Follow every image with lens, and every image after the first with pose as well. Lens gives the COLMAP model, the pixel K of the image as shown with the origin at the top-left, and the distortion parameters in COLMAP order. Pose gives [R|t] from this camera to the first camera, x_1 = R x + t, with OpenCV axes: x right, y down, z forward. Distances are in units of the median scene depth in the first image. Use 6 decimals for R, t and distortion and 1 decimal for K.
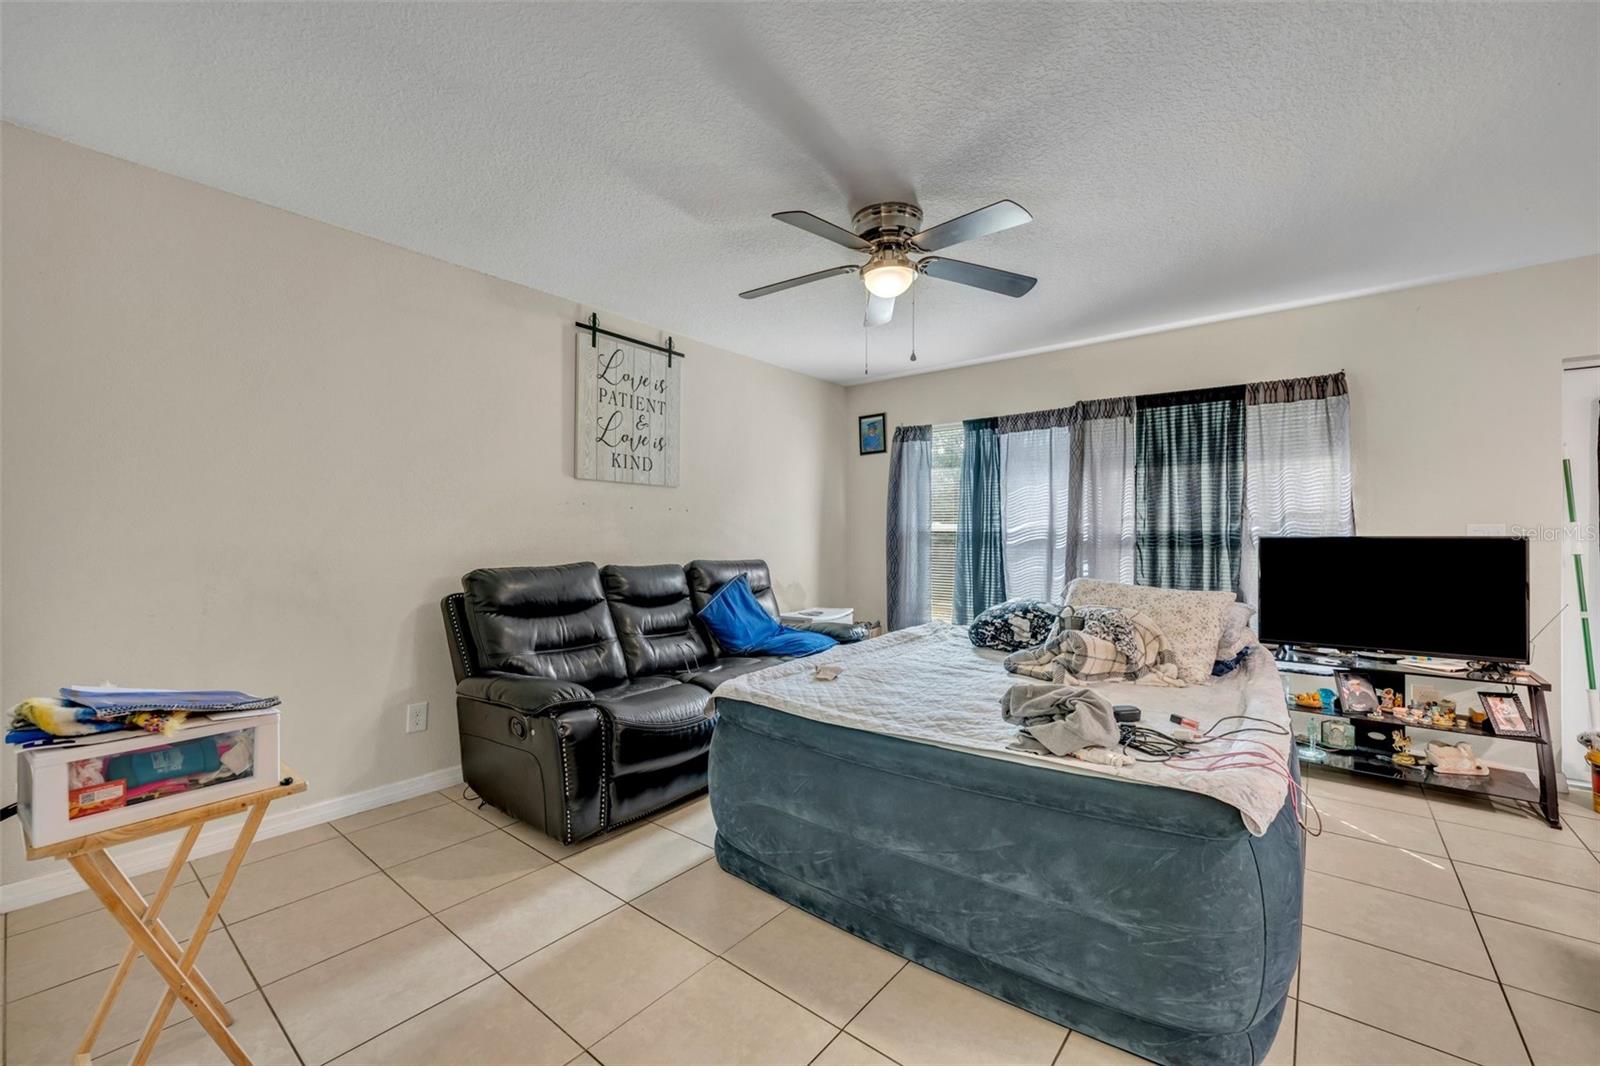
lens RADIAL K [[643.2, 0, 791.0], [0, 643.2, 539.8], [0, 0, 1]] dist [-0.006107, 0.000791]
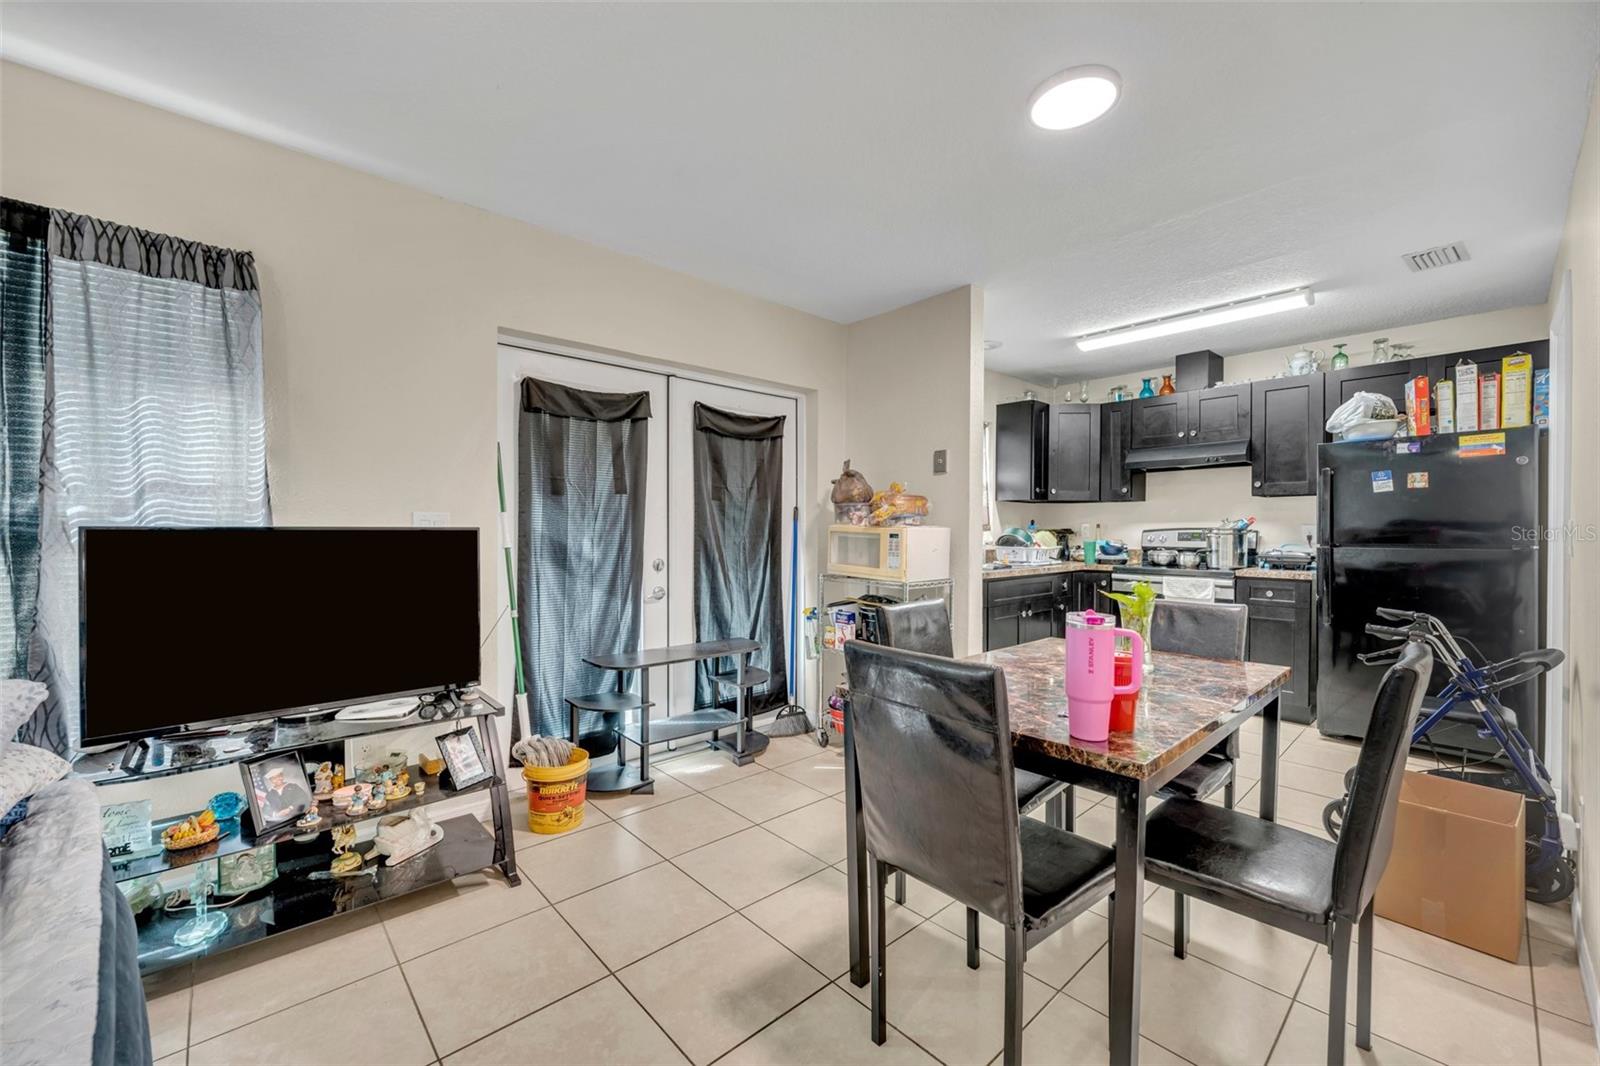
lens RADIAL K [[643.2, 0, 803.9], [0, 643.2, 536.0], [0, 0, 1]] dist [-0.006107, 0.000791]
pose [[0.135987, -0.006683, 0.990688, 0.310750], [-0.000924, 0.999976, 0.006873, -0.001407], [-0.990710, -0.001850, 0.135978, 0.373750]]
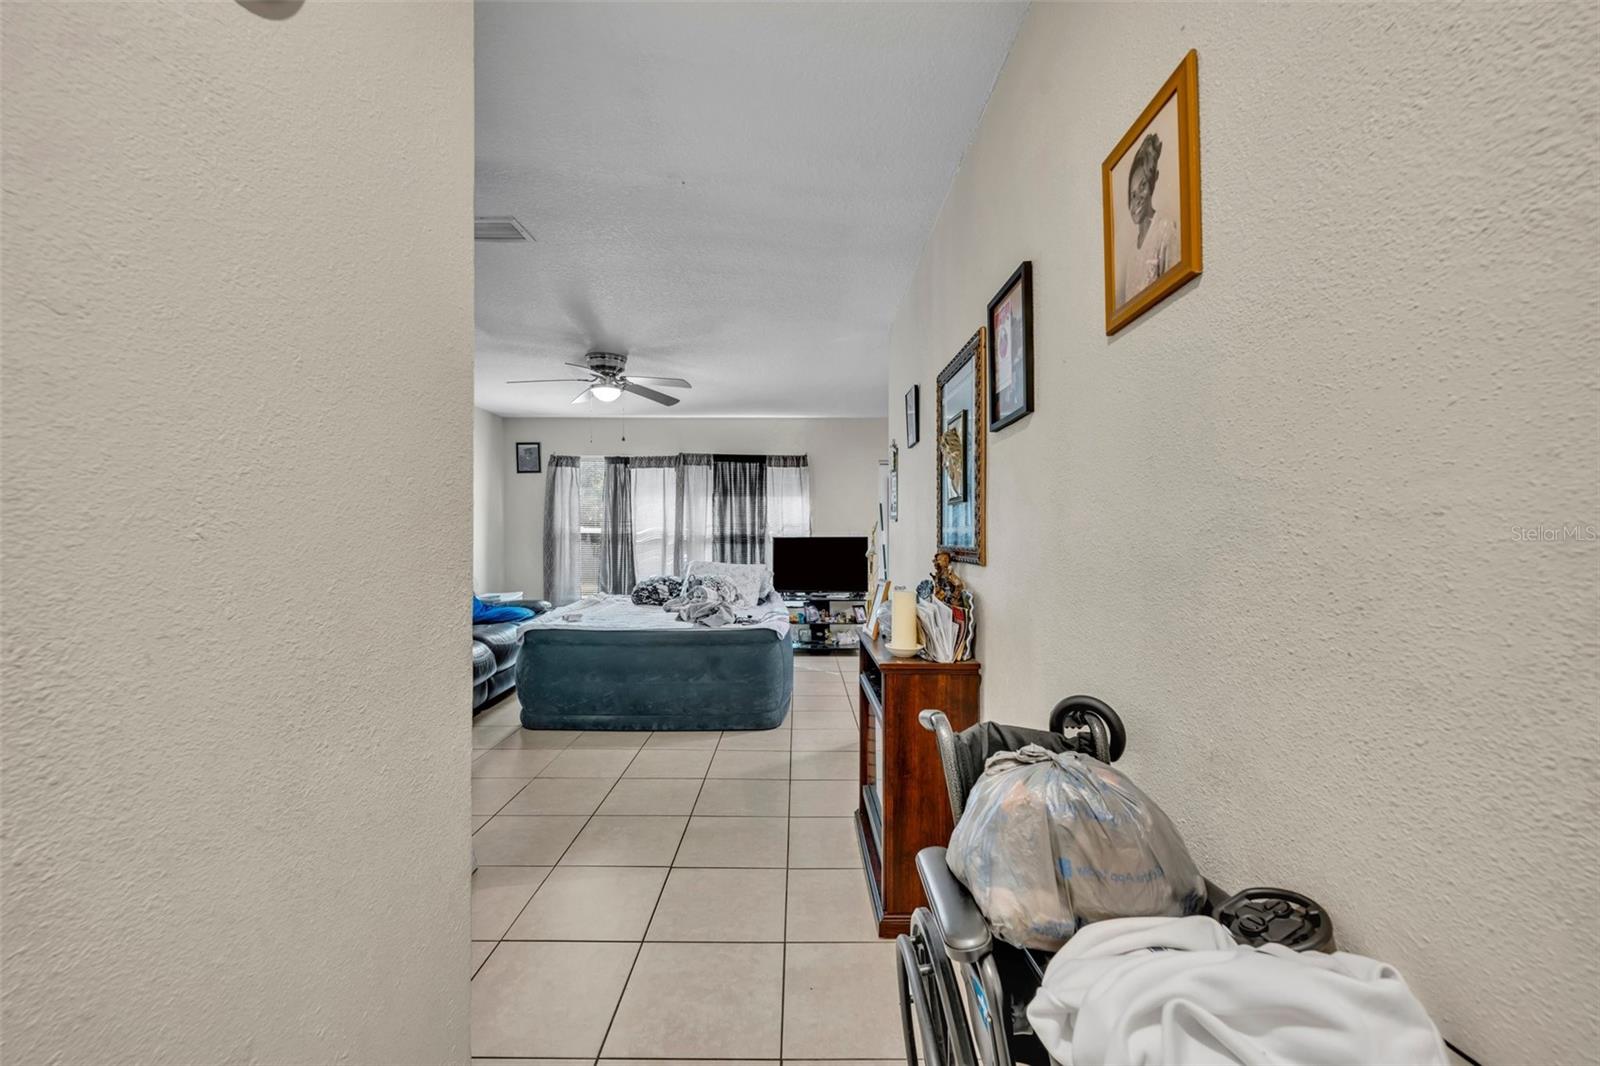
lens RADIAL K [[643.2, 0, 794.1], [0, 643.2, 540.9], [0, 0, 1]] dist [-0.006107, 0.000791]
pose [[0.775506, -0.006464, 0.631307, -0.404276], [0.004220, 0.999978, 0.005055, -0.002513], [-0.631326, -0.001256, 0.775516, -0.493140]]
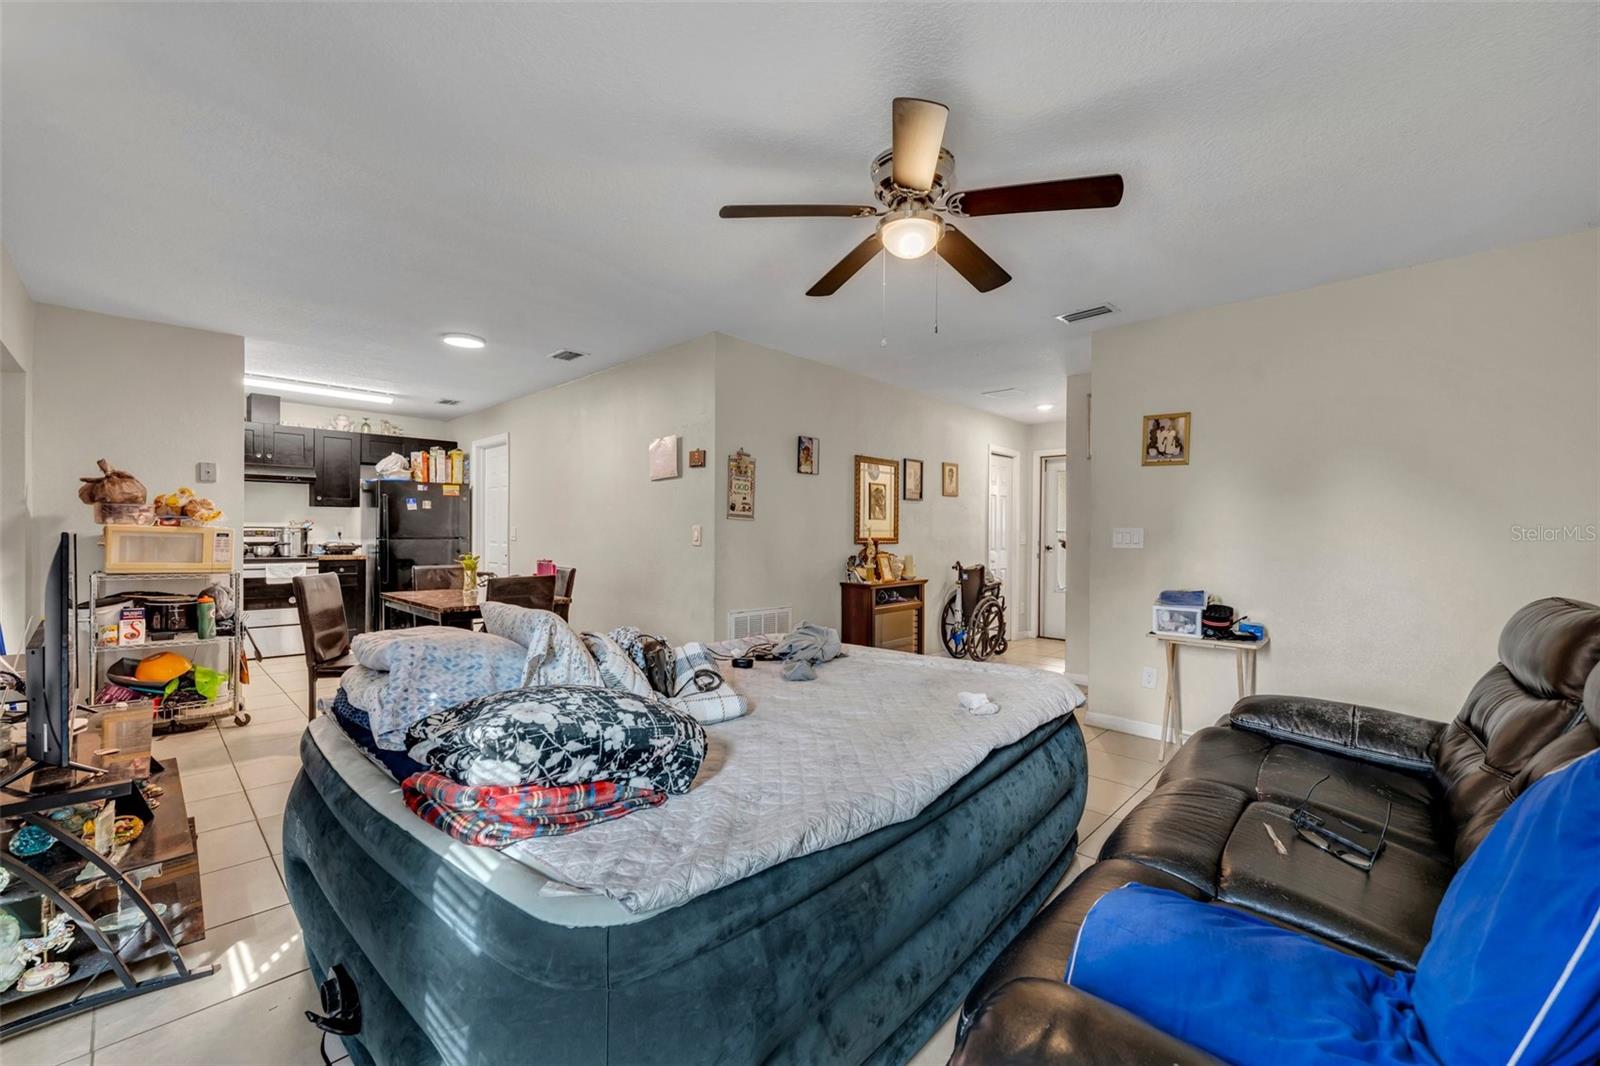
lens RADIAL K [[643.2, 0, 799.9], [0, 643.2, 537.6], [0, 0, 1]] dist [-0.006107, 0.000791]
pose [[-0.996892, -0.009230, 0.078242, 0.153362], [-0.008434, 0.999909, 0.010492, -0.010848], [-0.078332, 0.009800, -0.996879, 1.322683]]
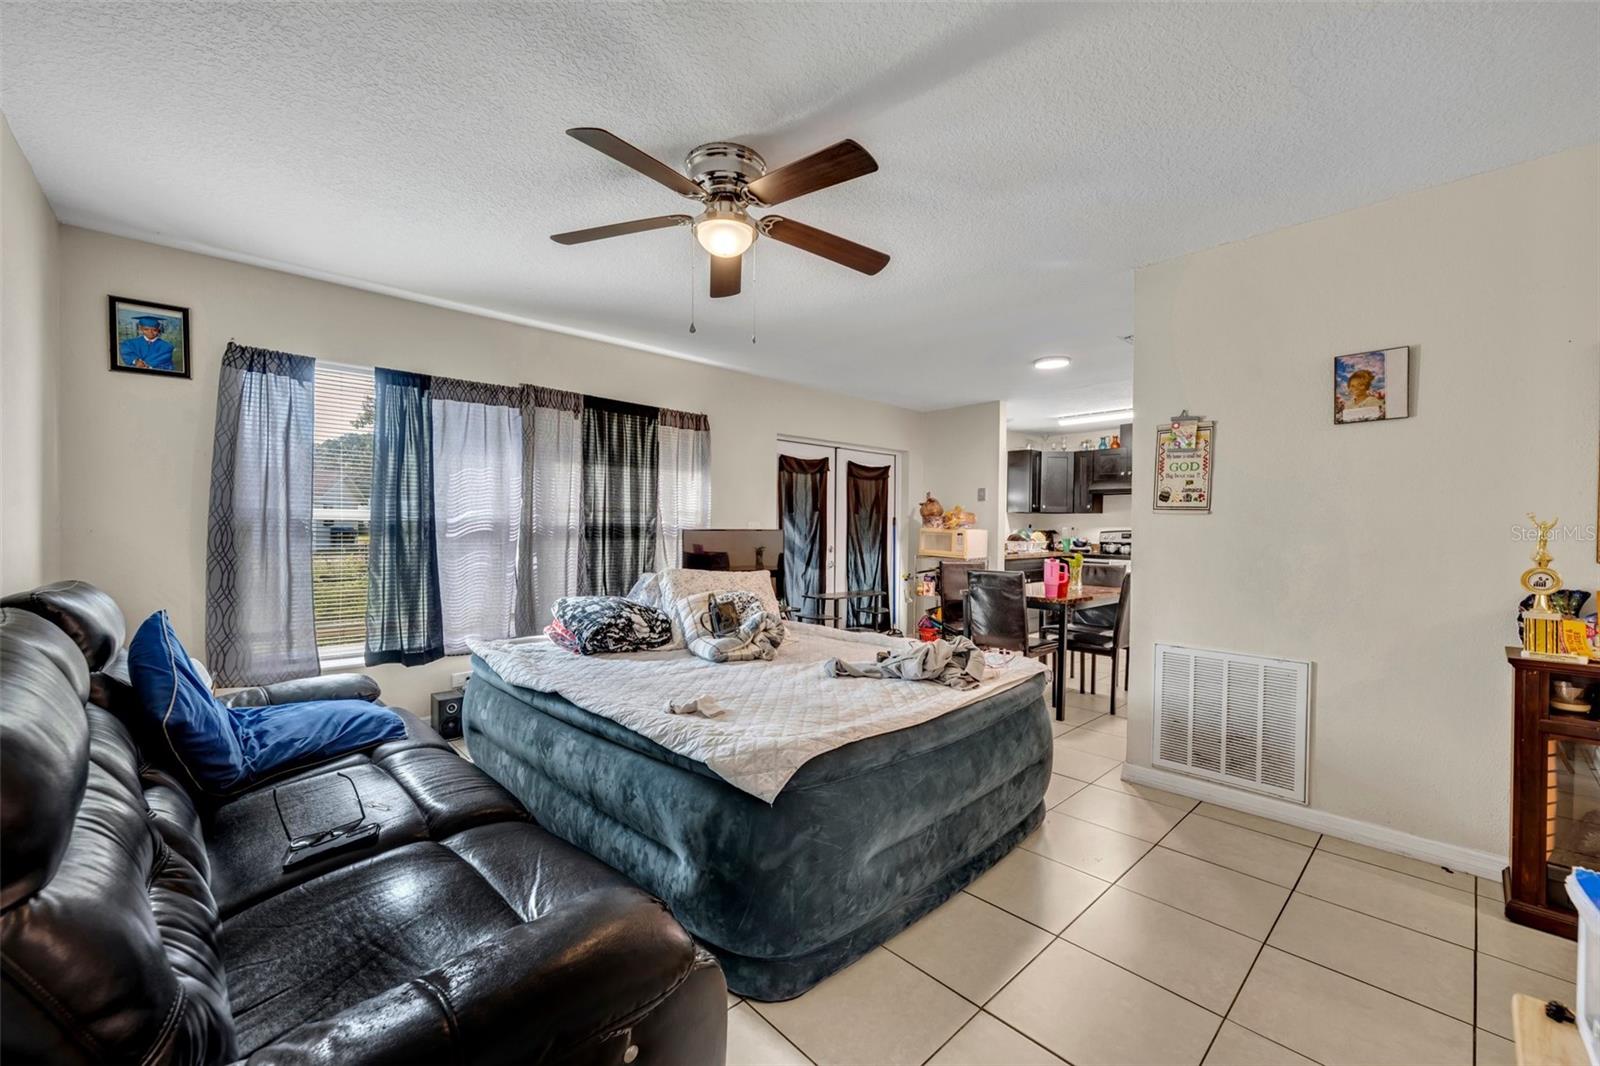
lens RADIAL K [[643.2, 0, 795.8], [0, 643.2, 539.0], [0, 0, 1]] dist [-0.006107, 0.000791]
pose [[0.137629, -0.015050, 0.990369, -0.502733], [-0.006707, 0.999847, 0.016126, -0.007955], [-0.990461, -0.008862, 0.137507, 0.557911]]
